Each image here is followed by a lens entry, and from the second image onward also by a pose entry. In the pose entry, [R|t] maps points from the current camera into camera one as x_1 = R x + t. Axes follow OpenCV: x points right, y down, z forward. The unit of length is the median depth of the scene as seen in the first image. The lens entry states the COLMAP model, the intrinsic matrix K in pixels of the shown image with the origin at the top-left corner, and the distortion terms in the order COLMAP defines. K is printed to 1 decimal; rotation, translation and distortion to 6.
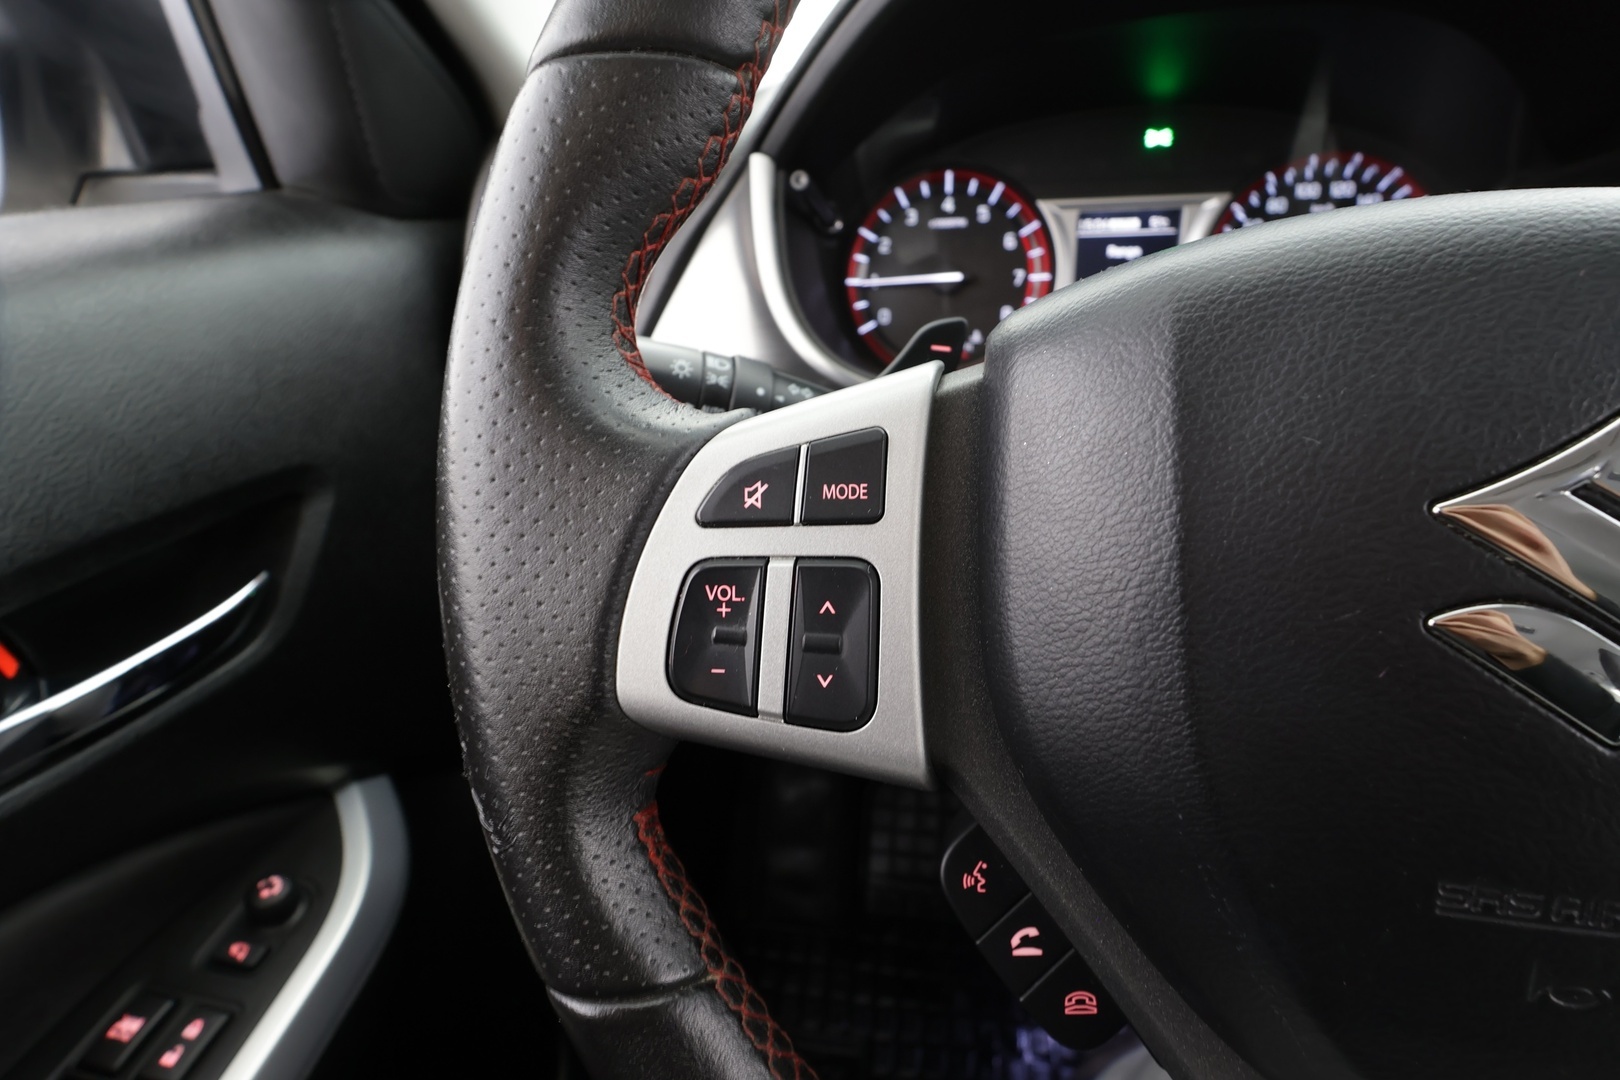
lens RADIAL K [[753.8, 0, 812.6], [0, 753.8, 544.8], [0, 0, 1]] dist [0.000436, -0.000074]
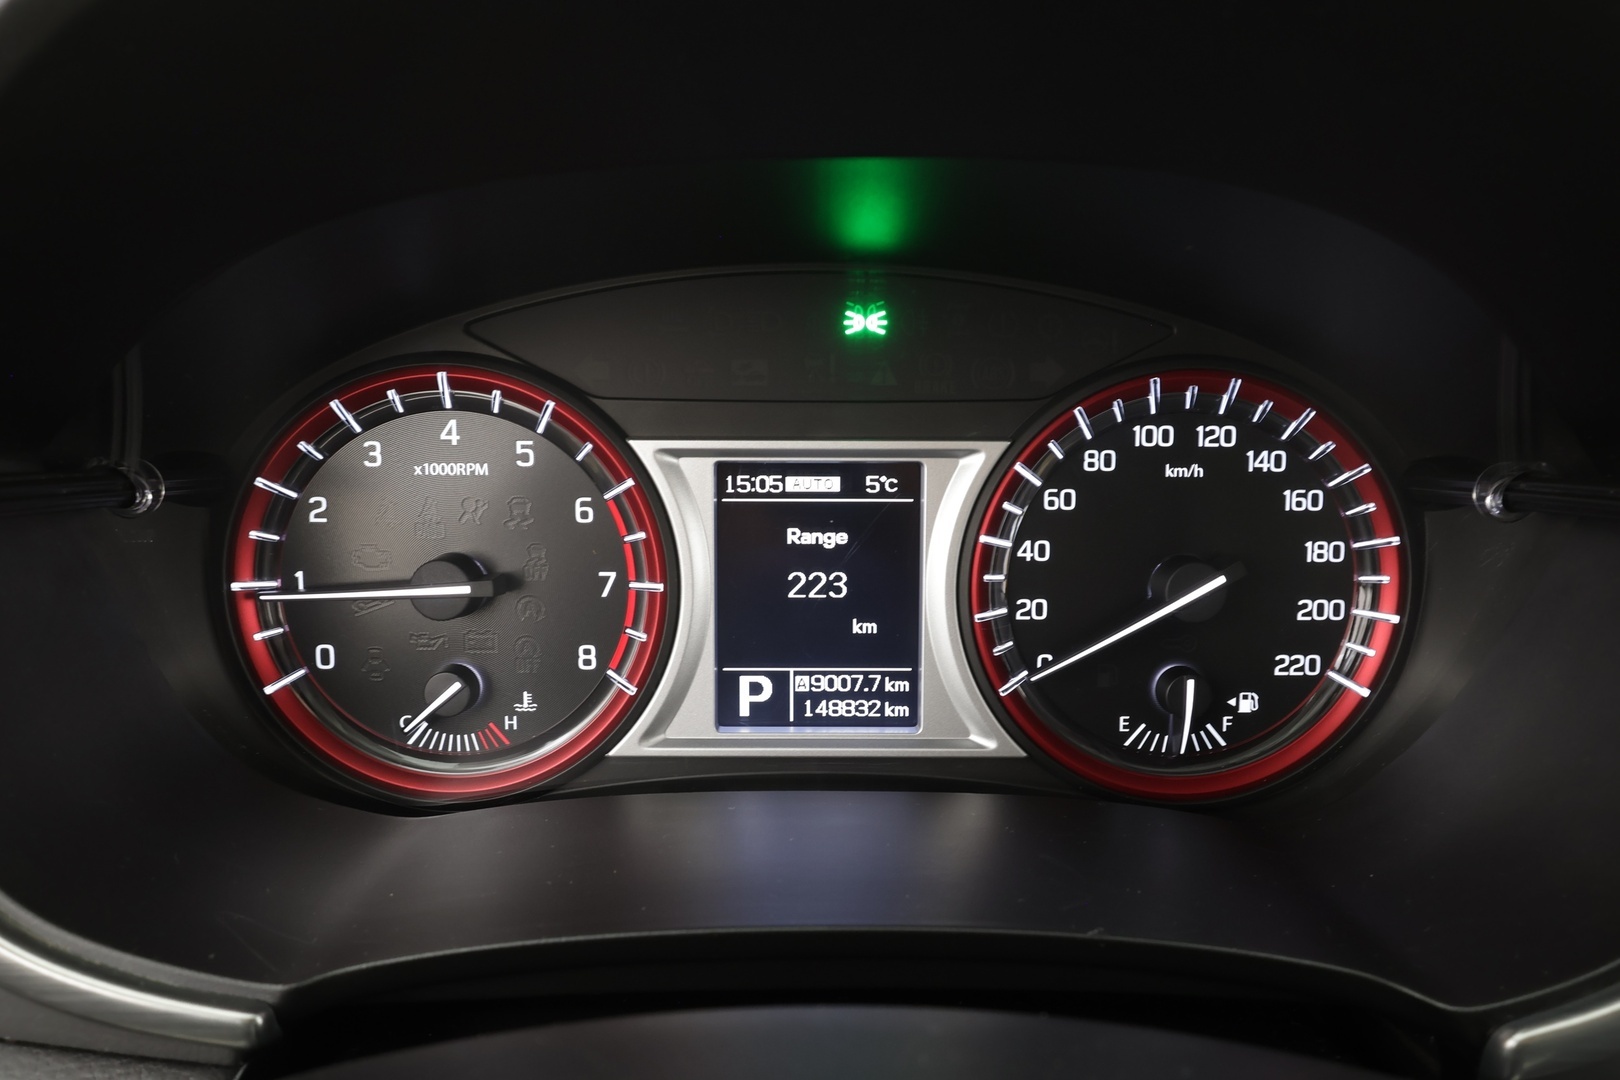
lens RADIAL K [[1191.9, 0, 814.0], [0, 1191.9, 538.1], [0, 0, 1]] dist [0.005170, 0.002617]
pose [[0.984220, -0.007642, 0.176786, 0.690182], [0.030288, 0.991598, -0.125758, -0.731250], [-0.174340, 0.129128, 0.976182, 0.639161]]
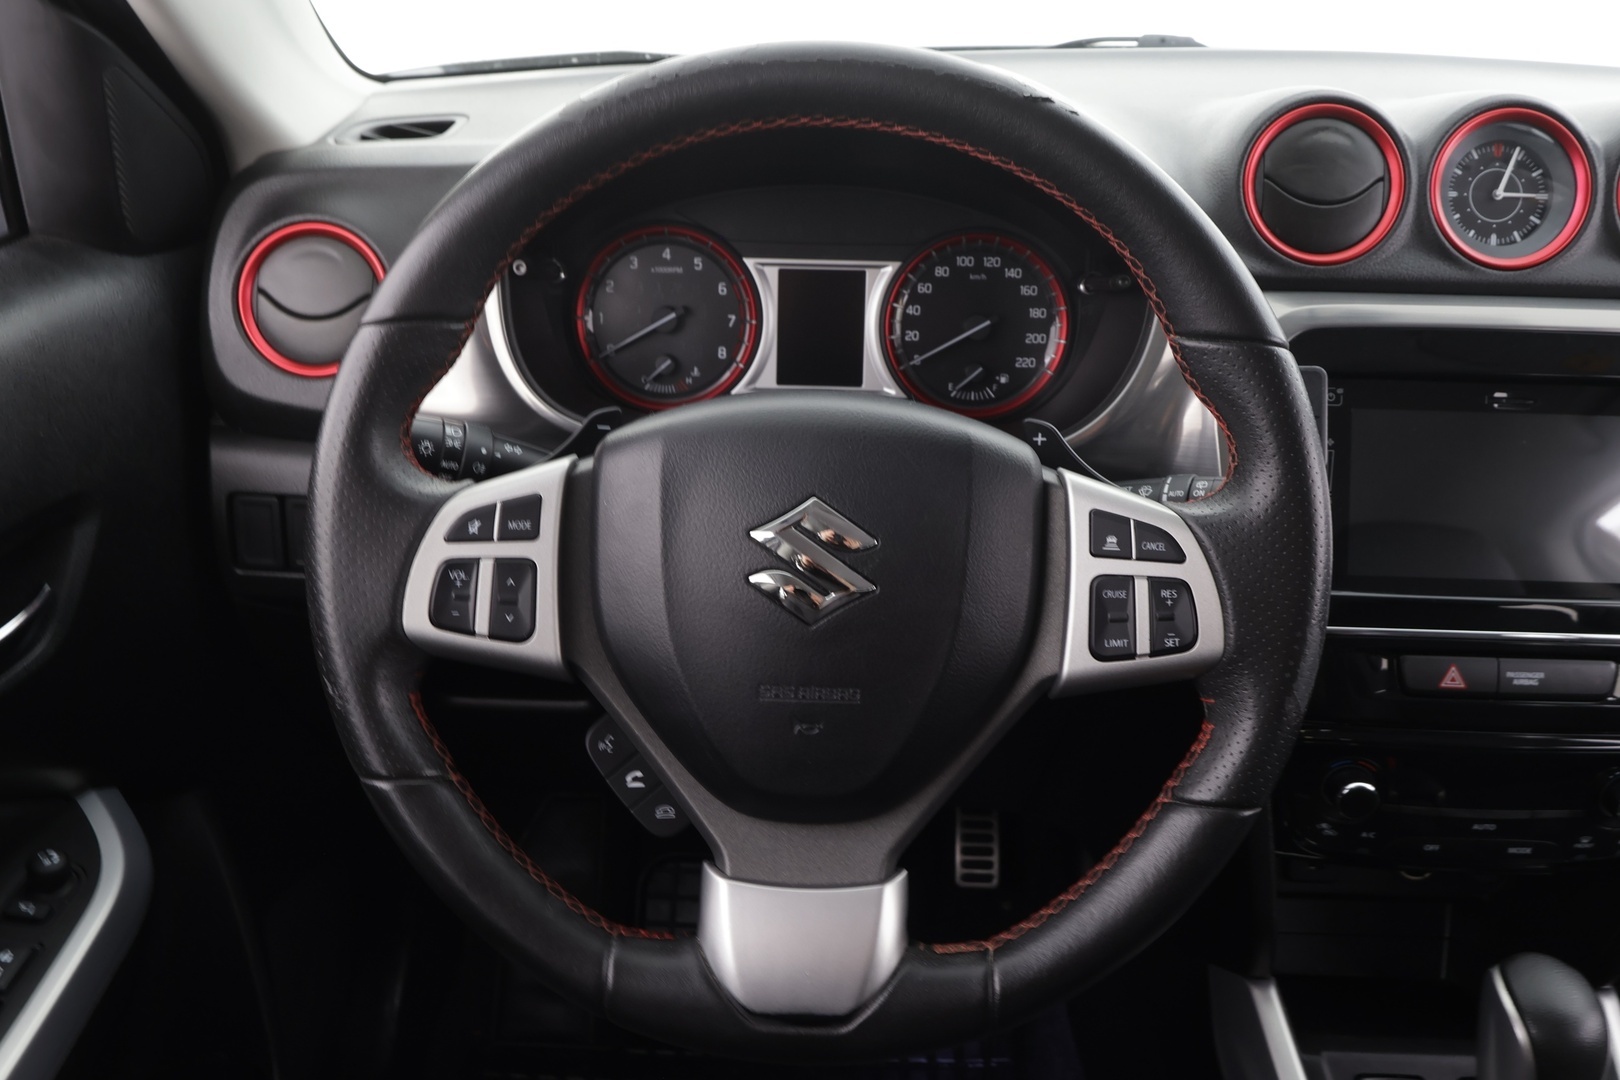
lens RADIAL K [[1295.7, 0, 817.4], [0, 1295.7, 538.6], [0, 0, 1]] dist [0.002720, 0.017102]
pose [[0.987555, -0.001356, 0.157270, 0.252012], [0.006843, 0.999386, -0.034353, 0.081027], [-0.157127, 0.035002, 0.986958, -2.271895]]
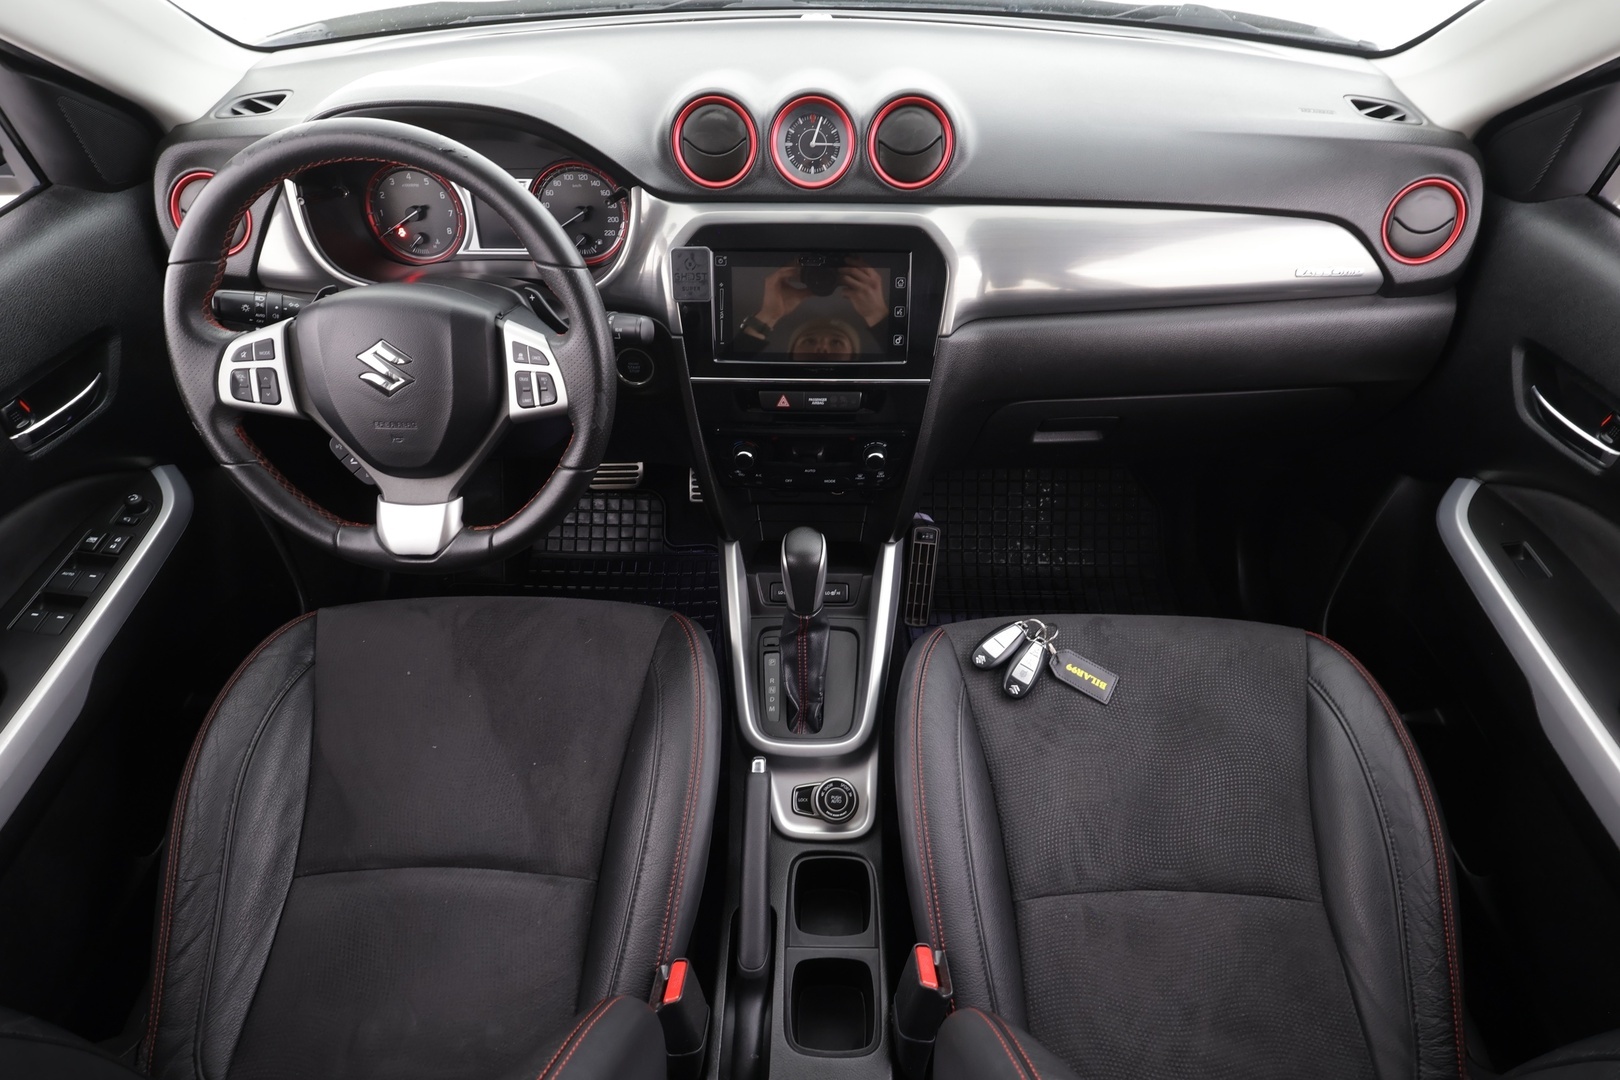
lens RADIAL K [[868.1, 0, 813.8], [0, 868.1, 544.9], [0, 0, 1]] dist [0.004727, 0.002238]
pose [[0.988895, -0.067402, 0.132449, 2.266999], [0.028801, 0.961258, 0.274141, -0.266745], [-0.145795, -0.267282, 0.952525, -4.287451]]
